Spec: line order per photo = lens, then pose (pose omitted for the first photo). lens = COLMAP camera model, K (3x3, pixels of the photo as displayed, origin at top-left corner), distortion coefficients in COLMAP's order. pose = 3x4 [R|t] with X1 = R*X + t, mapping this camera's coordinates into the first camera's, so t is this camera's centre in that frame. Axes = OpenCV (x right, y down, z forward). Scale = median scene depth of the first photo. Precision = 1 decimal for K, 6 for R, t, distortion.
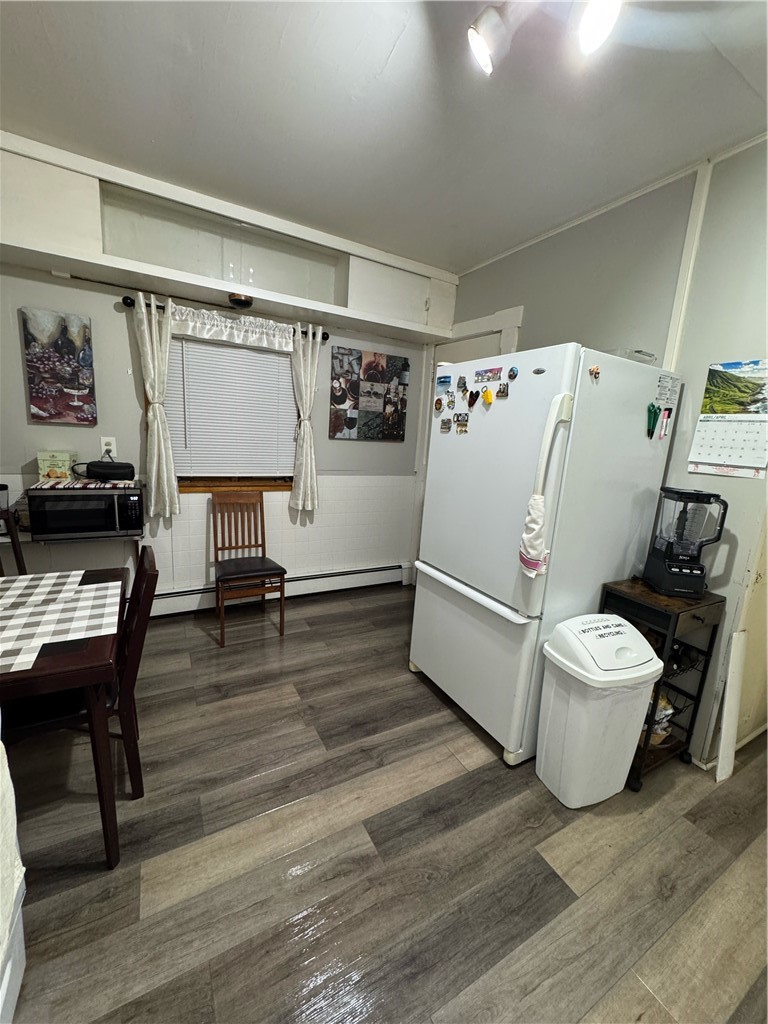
lens RADIAL K [[407.9, 0, 386.8], [0, 407.9, 512.0], [0, 0, 1]] dist [-0.003870, 0.000635]
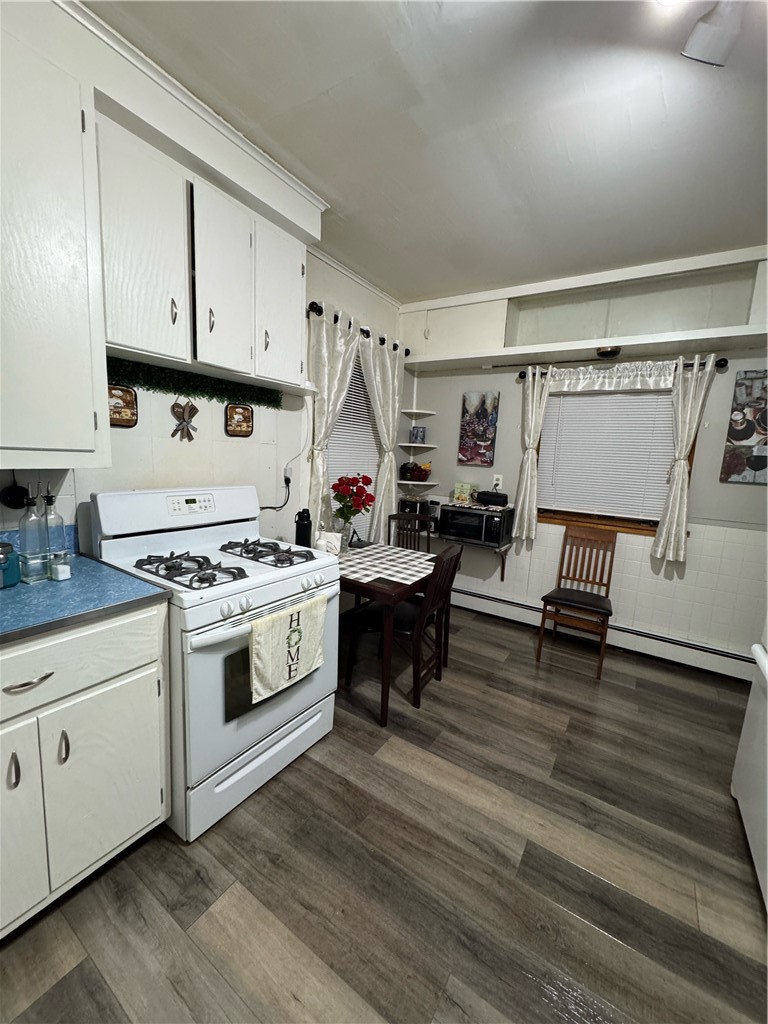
lens RADIAL K [[407.9, 0, 383.9], [0, 407.9, 513.3], [0, 0, 1]] dist [-0.003870, 0.000635]
pose [[0.469041, 0.090053, -0.878573, 0.367337], [-0.192656, 0.981264, -0.002274, 0.021093], [0.861908, 0.170329, 0.477602, 0.042580]]
